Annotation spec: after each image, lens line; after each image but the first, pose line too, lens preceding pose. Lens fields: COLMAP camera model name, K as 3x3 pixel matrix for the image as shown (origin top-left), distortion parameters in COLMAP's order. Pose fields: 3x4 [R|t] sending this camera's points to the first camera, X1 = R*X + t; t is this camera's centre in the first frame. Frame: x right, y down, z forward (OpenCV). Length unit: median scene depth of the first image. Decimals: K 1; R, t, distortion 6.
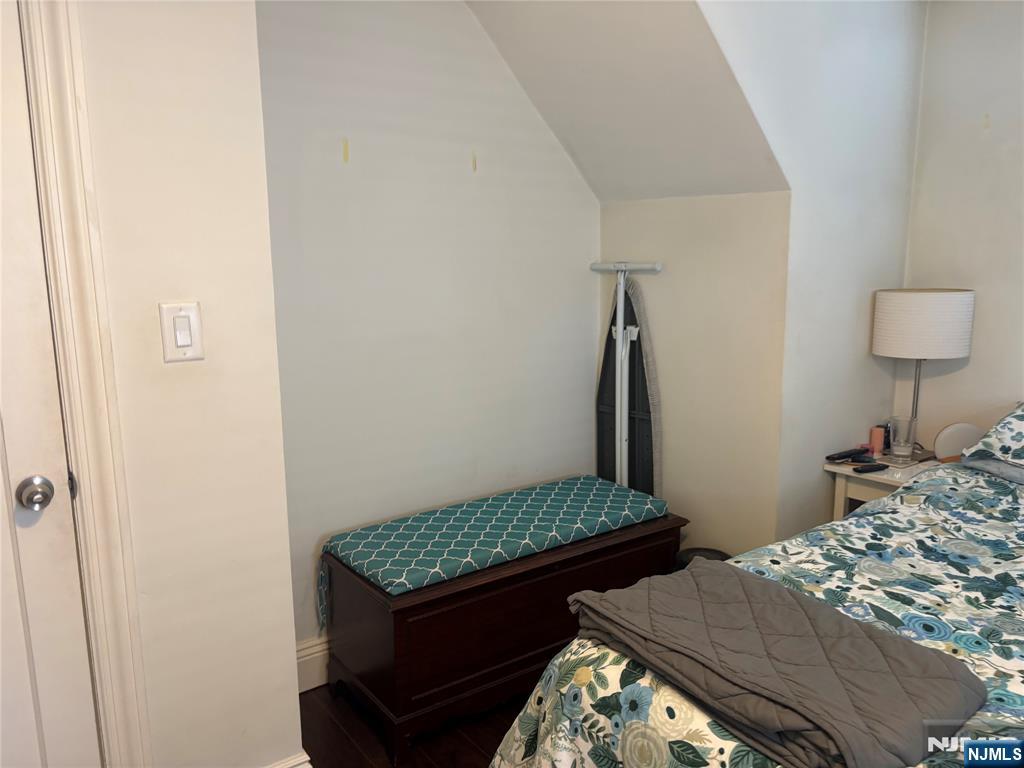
lens RADIAL K [[785.0, 0, 512.0], [0, 785.0, 384.0], [0, 0, 1]] dist [0.070554, -0.083476]
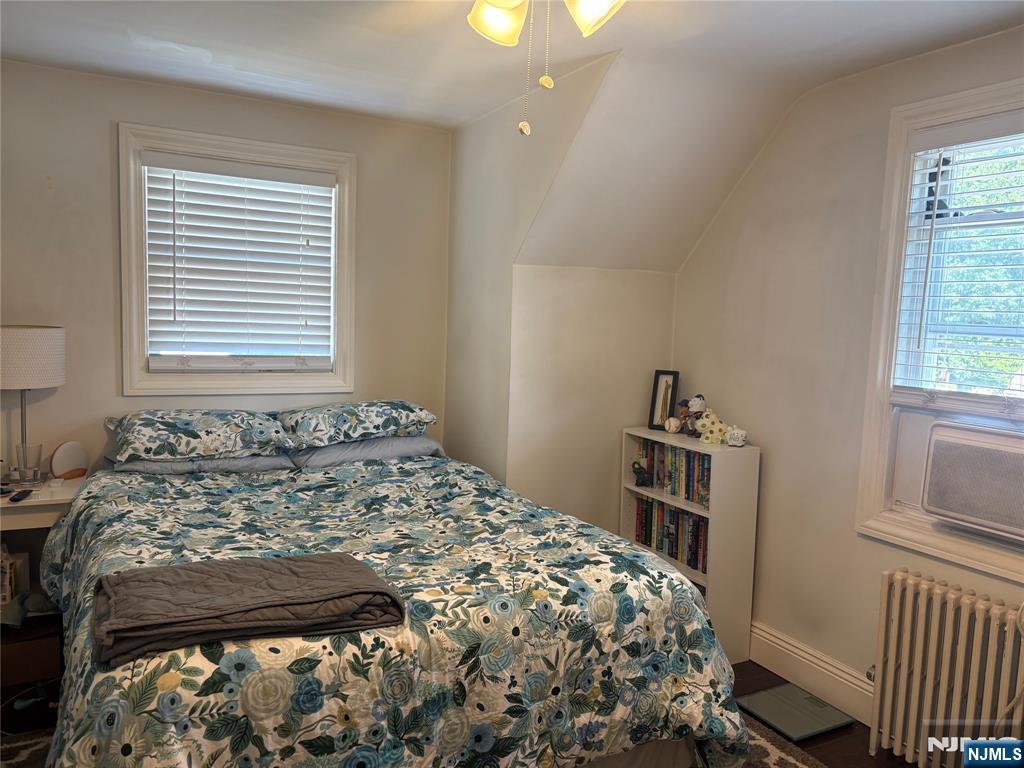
lens RADIAL K [[779.6, 0, 514.0], [0, 779.6, 388.2], [0, 0, 1]] dist [0.098155, -0.132140]
pose [[0.162504, -0.074870, 0.983863, -0.621952], [0.117653, 0.991474, 0.056017, -0.022426], [-0.979668, 0.106652, 0.169927, 0.227402]]
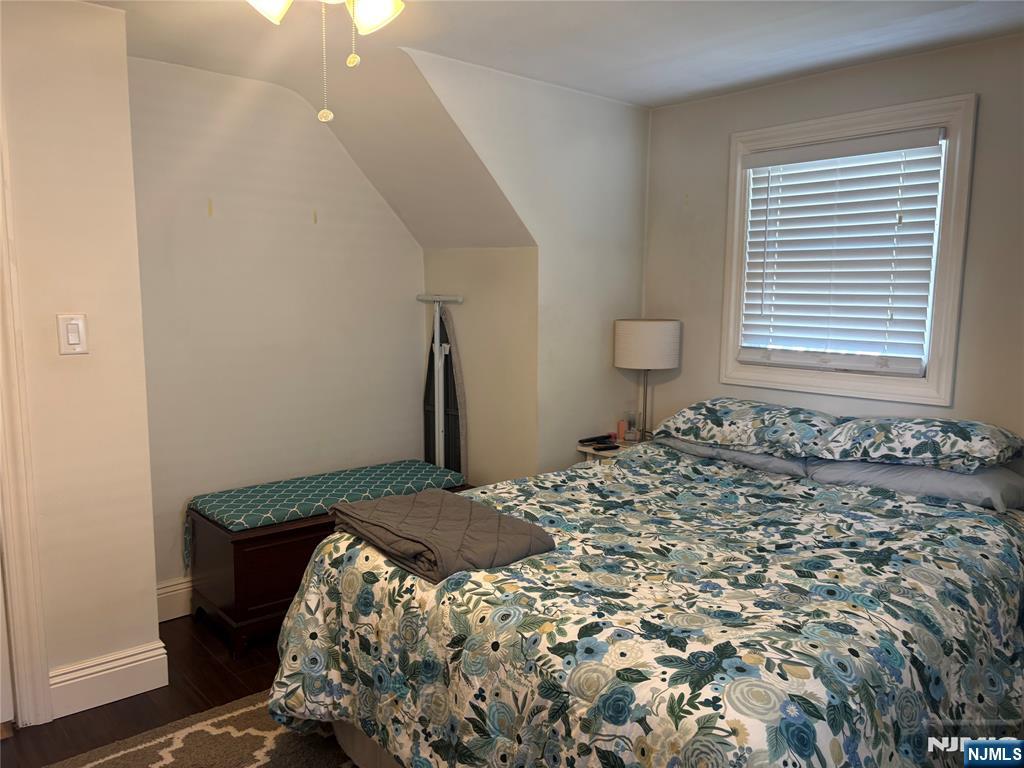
lens RADIAL K [[779.6, 0, 514.0], [0, 779.6, 388.2], [0, 0, 1]] dist [0.098155, -0.132140]
pose [[0.996217, 0.009622, 0.086372, 0.234041], [-0.006569, 0.999346, -0.035565, 0.069659], [-0.086657, 0.034863, 0.995628, -0.455746]]
